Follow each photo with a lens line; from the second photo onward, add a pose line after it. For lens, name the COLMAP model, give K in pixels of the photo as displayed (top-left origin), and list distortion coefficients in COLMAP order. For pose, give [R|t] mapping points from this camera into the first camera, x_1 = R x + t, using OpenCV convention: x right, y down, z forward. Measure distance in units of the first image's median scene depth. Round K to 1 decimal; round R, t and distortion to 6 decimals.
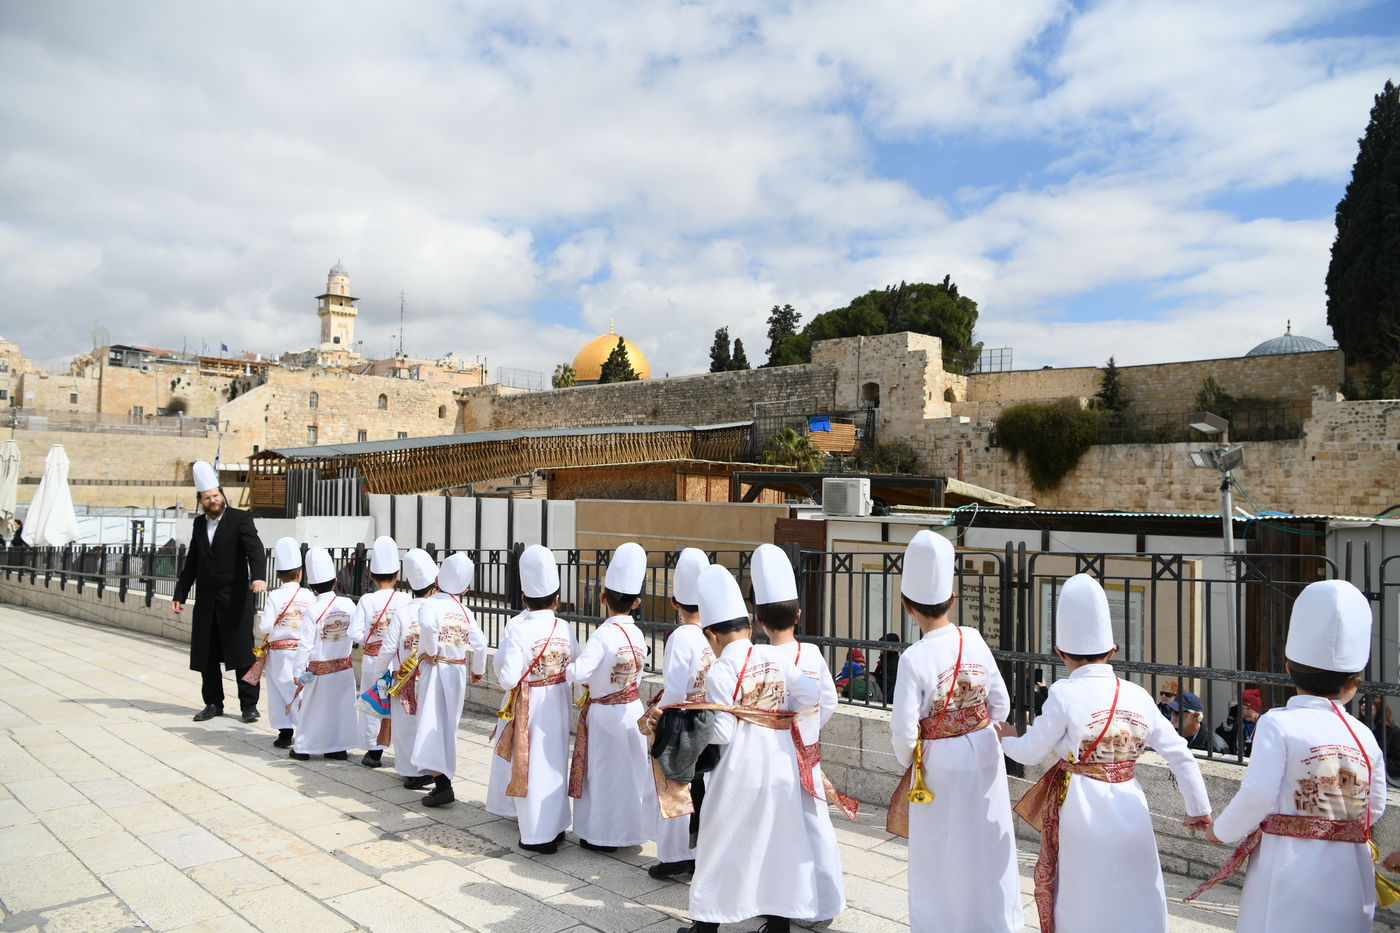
lens RADIAL K [[968.3, 0, 700.0], [0, 968.3, 466.5], [0, 0, 1]] dist [-0.012381, 0.002561]
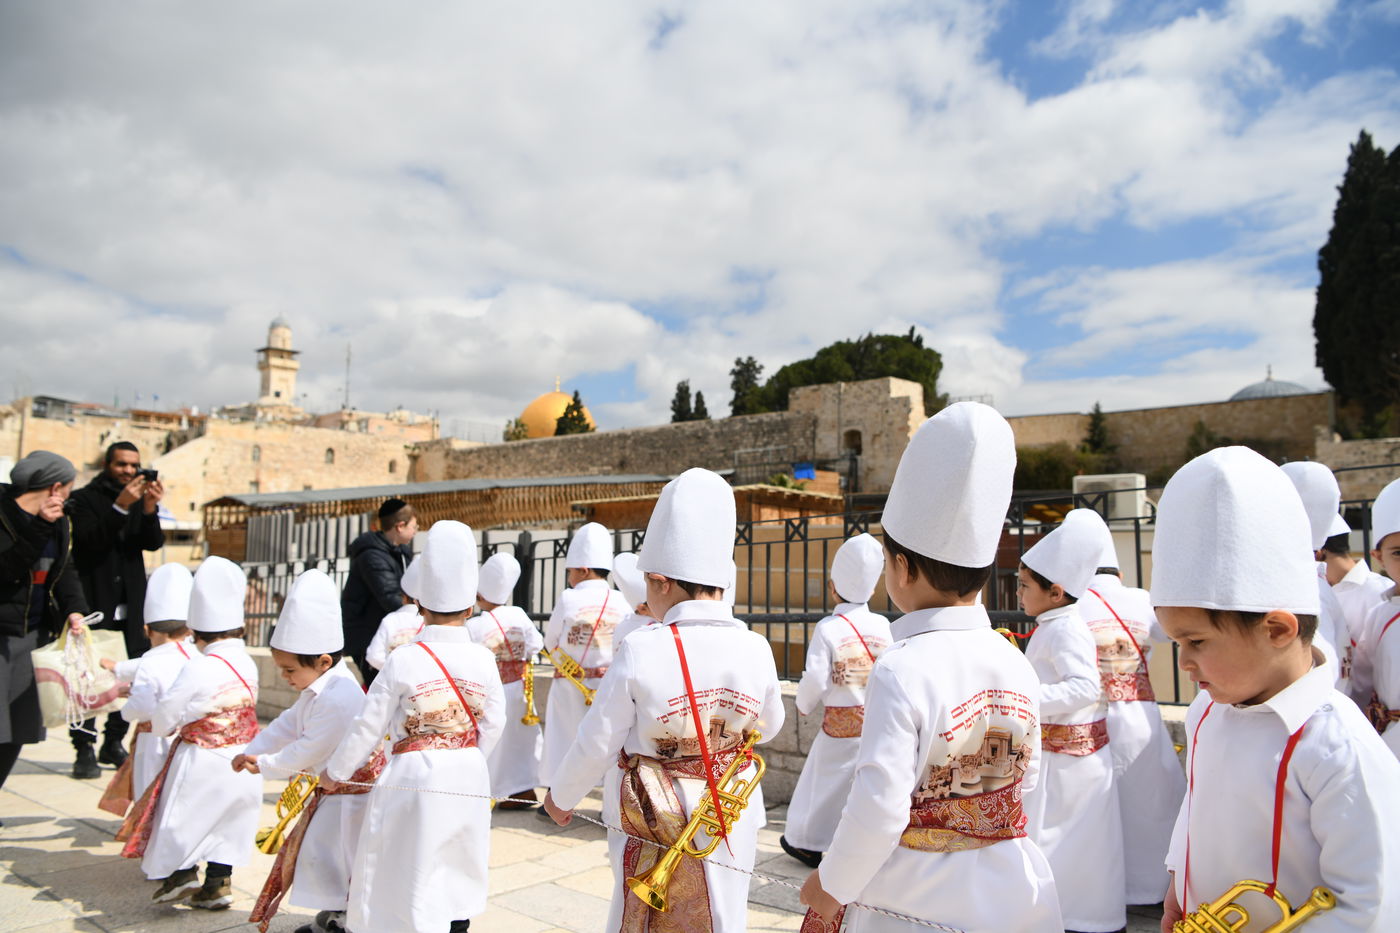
lens RADIAL K [[961.1, 0, 703.9], [0, 961.1, 461.1], [0, 0, 1]] dist [-0.016968, 0.005981]
pose [[0.997407, -0.004669, 0.071821, -0.032795], [0.009593, 0.997614, -0.068364, 0.007210], [-0.071331, 0.068876, 0.995072, 0.040206]]
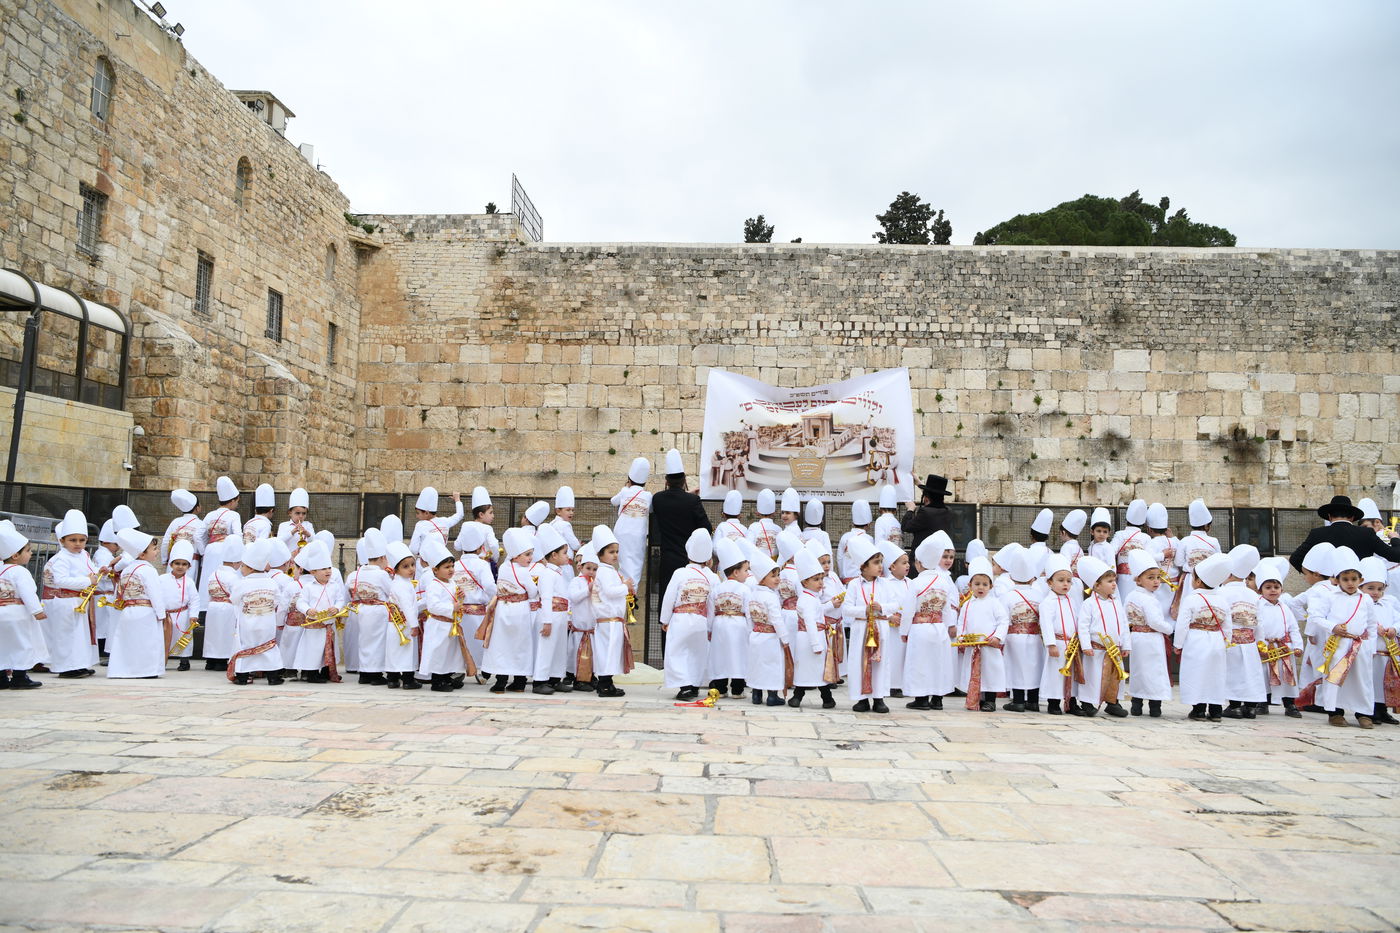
lens RADIAL K [[961.1, 0, 703.9], [0, 961.1, 461.1], [0, 0, 1]] dist [-0.016968, 0.005981]
pose [[0.727767, 0.051652, 0.683877, -0.489206], [-0.021956, 0.998403, -0.052044, 0.041797], [-0.685473, 0.022861, 0.727739, 0.770286]]
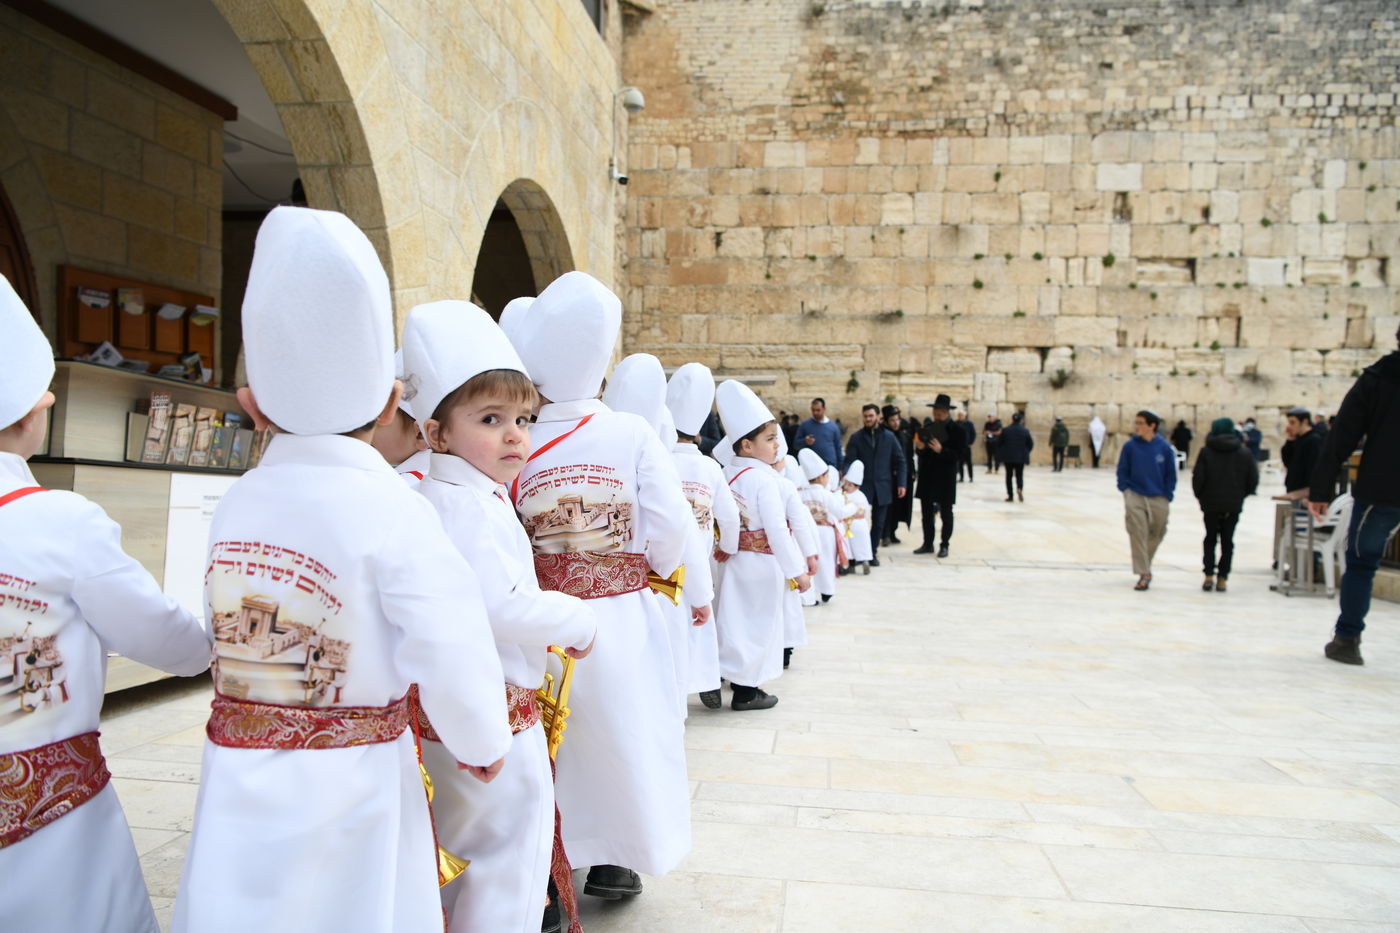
lens RADIAL K [[961.1, 0, 703.9], [0, 961.1, 461.1], [0, 0, 1]] dist [-0.016968, 0.005981]
pose [[0.785332, -0.023390, 0.618633, -0.492257], [-0.019243, 0.997881, 0.062157, 0.056728], [-0.618776, -0.060718, 0.783218, 0.924273]]
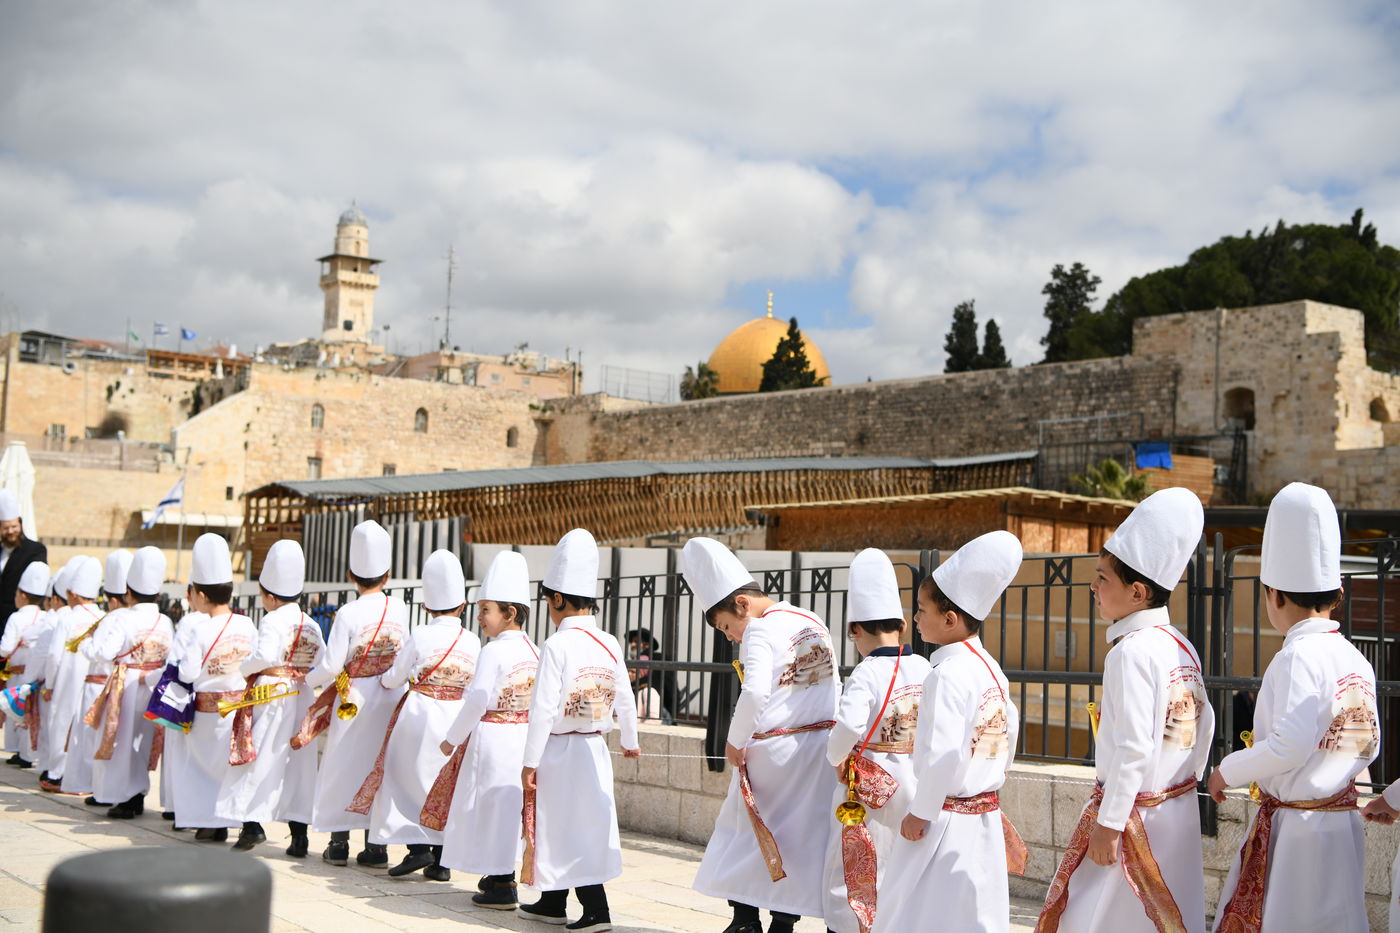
lens RADIAL K [[1567.1, 0, 693.3], [0, 1567.1, 462.3], [0, 0, 1]] dist [-0.035581, 0.029582]
pose [[0.991526, 0.008725, -0.129617, -0.022730], [-0.014797, 0.998834, -0.045955, 0.005543], [0.129065, 0.047484, 0.990499, 0.015905]]
